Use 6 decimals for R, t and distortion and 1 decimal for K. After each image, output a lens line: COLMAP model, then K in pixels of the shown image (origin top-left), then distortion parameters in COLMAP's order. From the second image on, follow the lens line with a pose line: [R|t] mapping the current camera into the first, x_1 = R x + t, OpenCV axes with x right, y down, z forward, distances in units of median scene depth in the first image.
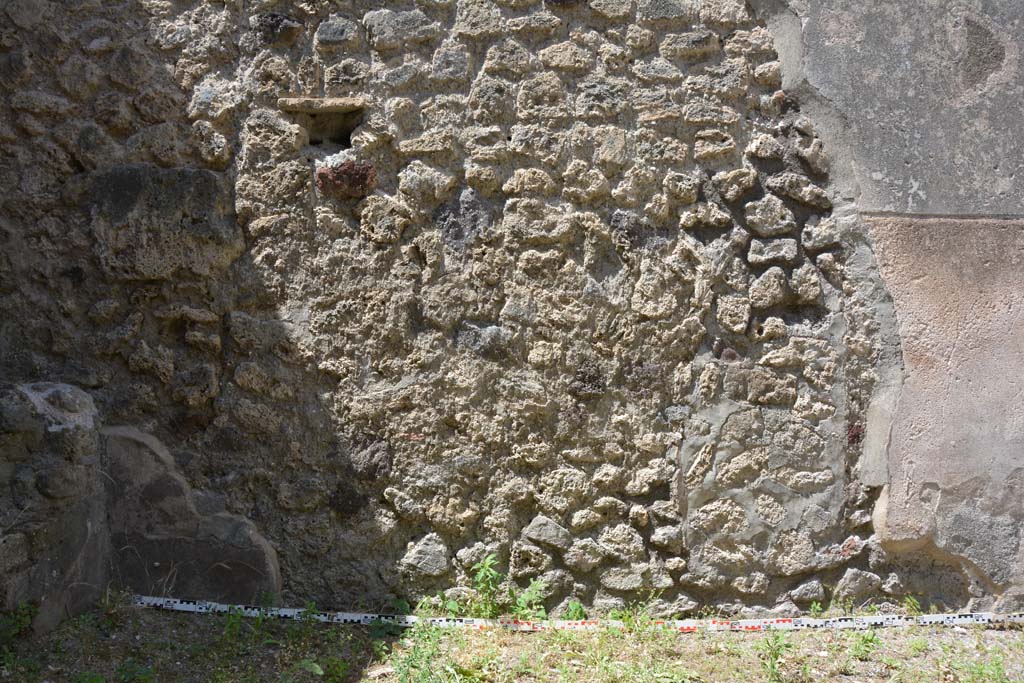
lens RADIAL K [[797.3, 0, 511.6], [0, 797.3, 345.2], [0, 0, 1]] dist [-0.166584, 0.123928]
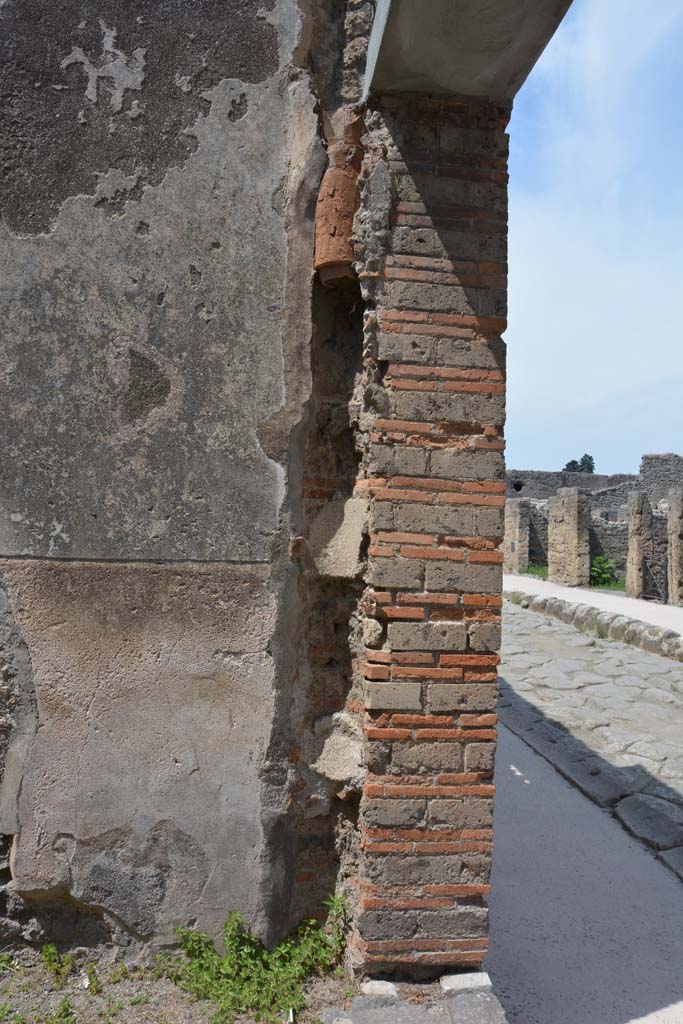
lens RADIAL K [[818.9, 0, 341.5], [0, 818.9, 512.0], [0, 0, 1]] dist [-0.158069, 0.133388]
pose [[0.992957, 0.031156, 0.114308, 0.764418], [-0.032613, 0.999409, 0.010901, -0.251115], [-0.113901, -0.014552, 0.993386, -0.039378]]
